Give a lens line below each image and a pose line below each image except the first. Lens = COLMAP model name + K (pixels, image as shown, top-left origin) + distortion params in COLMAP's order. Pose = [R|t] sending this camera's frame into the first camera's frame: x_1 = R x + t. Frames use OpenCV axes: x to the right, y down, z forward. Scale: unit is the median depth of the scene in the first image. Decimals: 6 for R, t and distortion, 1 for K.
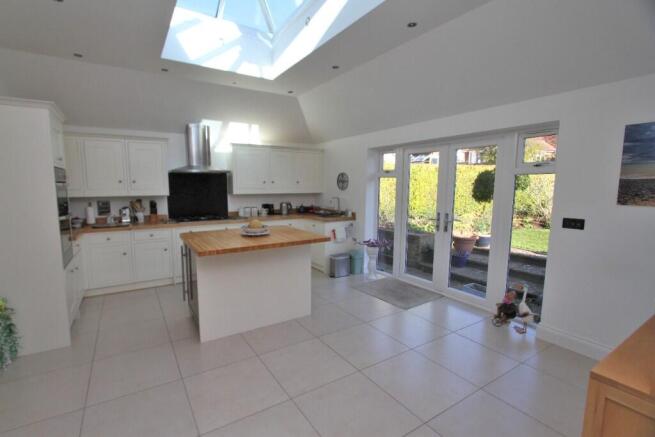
lens RADIAL K [[296.3, 0, 309.7], [0, 296.3, 218.3], [0, 0, 1]] dist [0.000811, -0.000086]
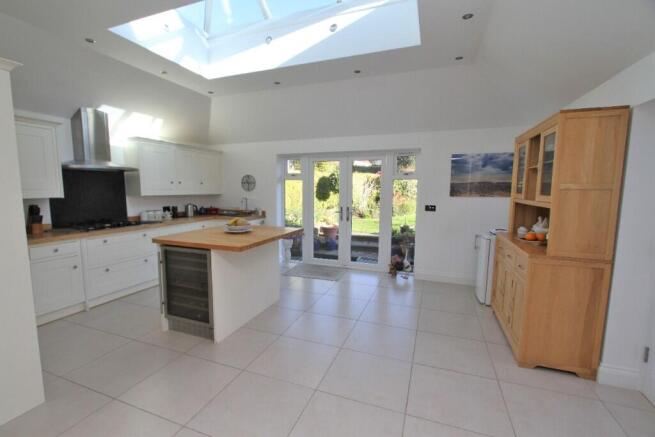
lens RADIAL K [[296.3, 0, 309.7], [0, 296.3, 218.3], [0, 0, 1]] dist [0.000811, -0.000086]
pose [[0.801150, -0.055701, 0.595866, -0.394621], [0.063551, 0.997948, 0.007841, 0.009996], [-0.595080, 0.031586, 0.803046, 0.012058]]
